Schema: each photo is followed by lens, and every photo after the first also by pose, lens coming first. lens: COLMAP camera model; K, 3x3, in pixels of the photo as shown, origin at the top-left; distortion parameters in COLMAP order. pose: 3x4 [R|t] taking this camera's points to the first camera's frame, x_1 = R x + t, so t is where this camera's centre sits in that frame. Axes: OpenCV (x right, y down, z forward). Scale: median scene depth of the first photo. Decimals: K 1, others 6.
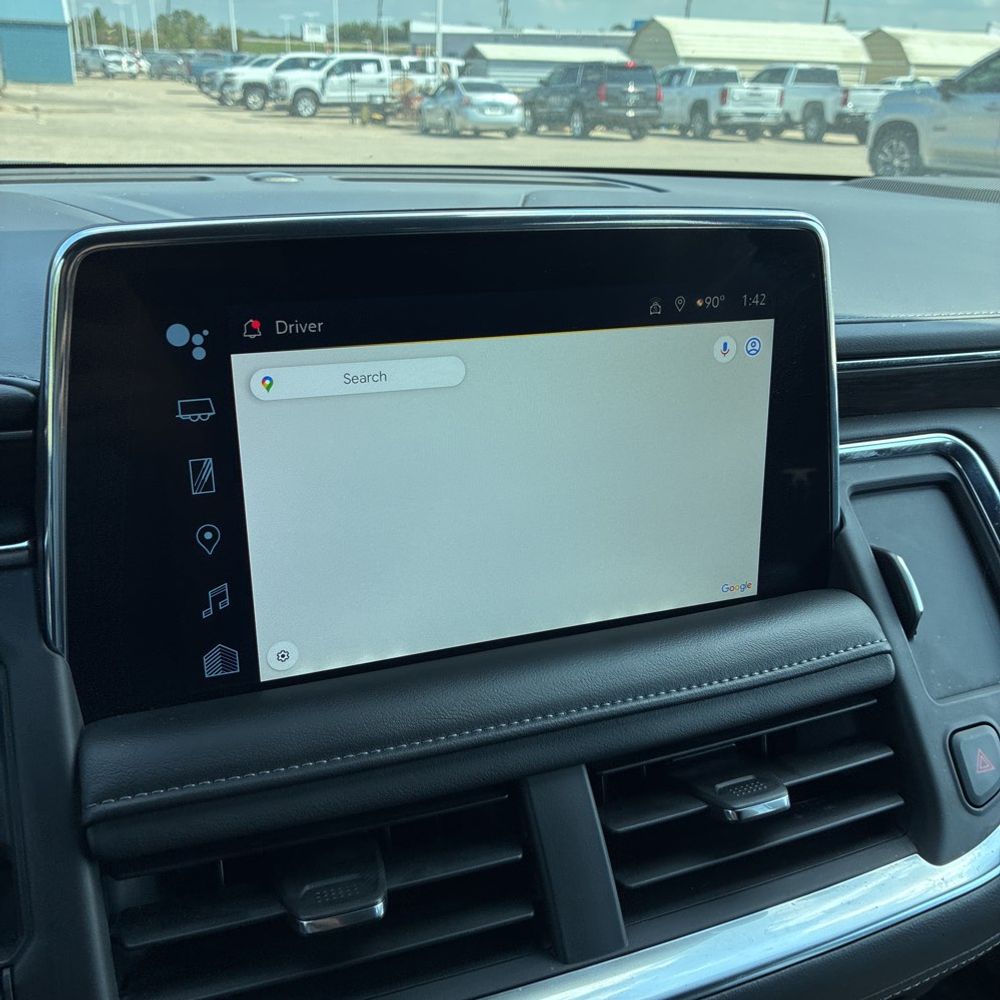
lens RADIAL K [[1008.2, 0, 506.4], [0, 1008.2, 528.5], [0, 0, 1]] dist [0.012728, 0.000000]
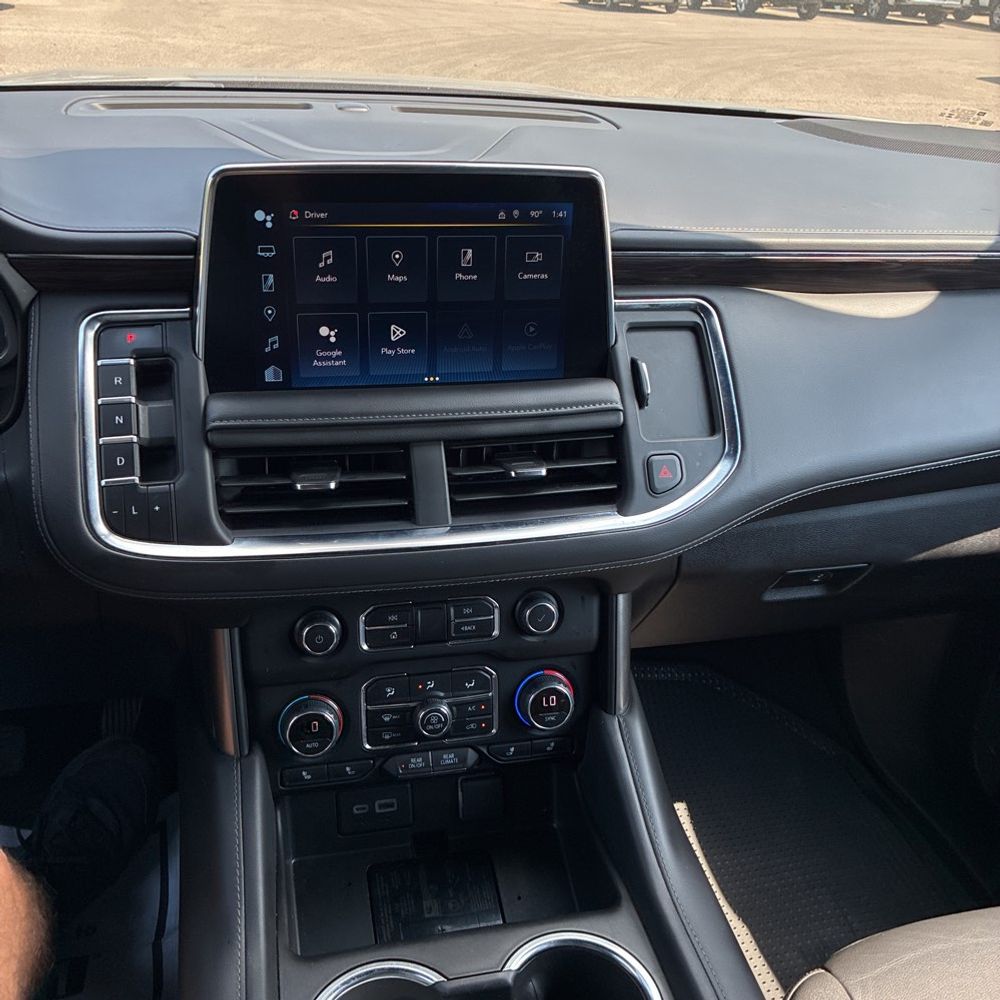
lens RADIAL K [[1008.2, 0, 508.2], [0, 1008.2, 505.3], [0, 0, 1]] dist [0.012728, 0.000000]
pose [[0.988478, 0.096983, -0.116211, 0.362008], [-0.086042, 0.991682, 0.095731, 0.121853], [0.124529, -0.084629, 0.988600, -0.798411]]
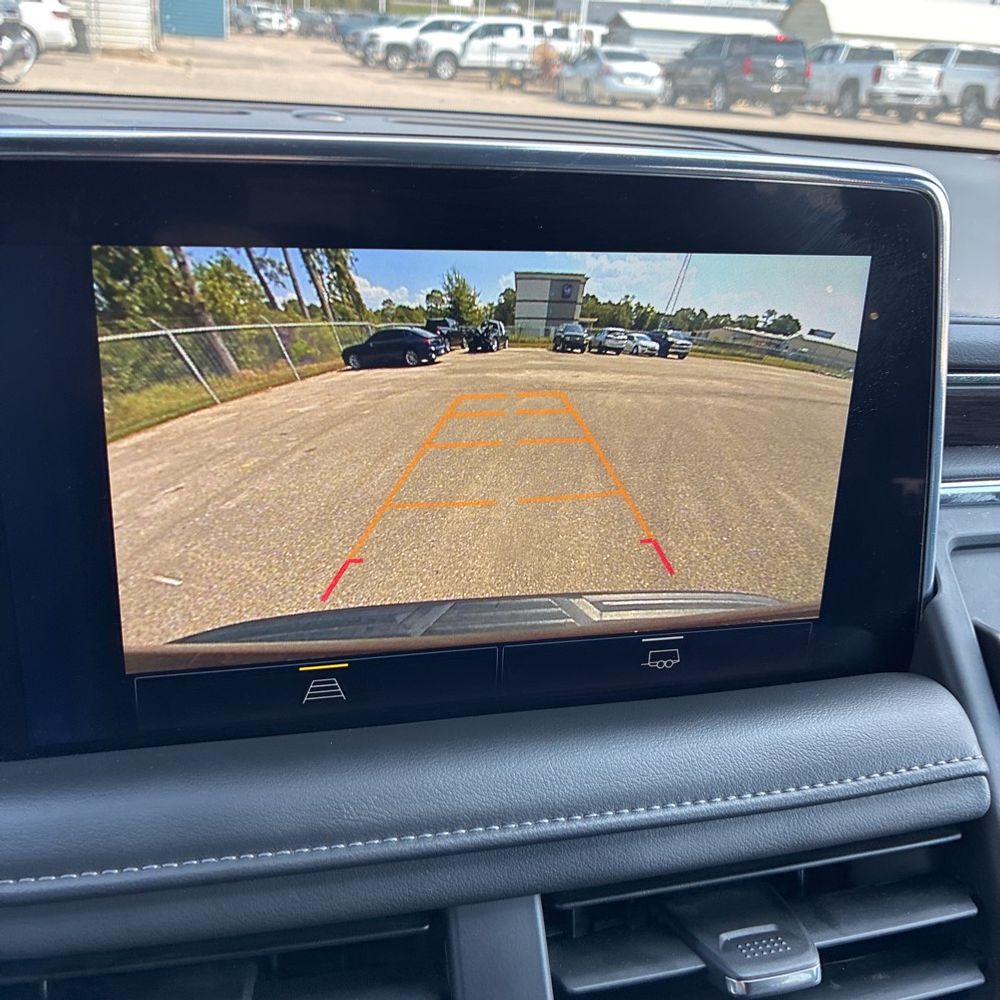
lens RADIAL K [[1008.2, 0, 499.4], [0, 1008.2, 508.8], [0, 0, 1]] dist [0.012728, 0.000000]
pose [[0.990205, 0.085262, -0.110566, 0.084334], [-0.084195, 0.996347, 0.014284, -0.044883], [0.111380, -0.004835, 0.993766, 0.204860]]
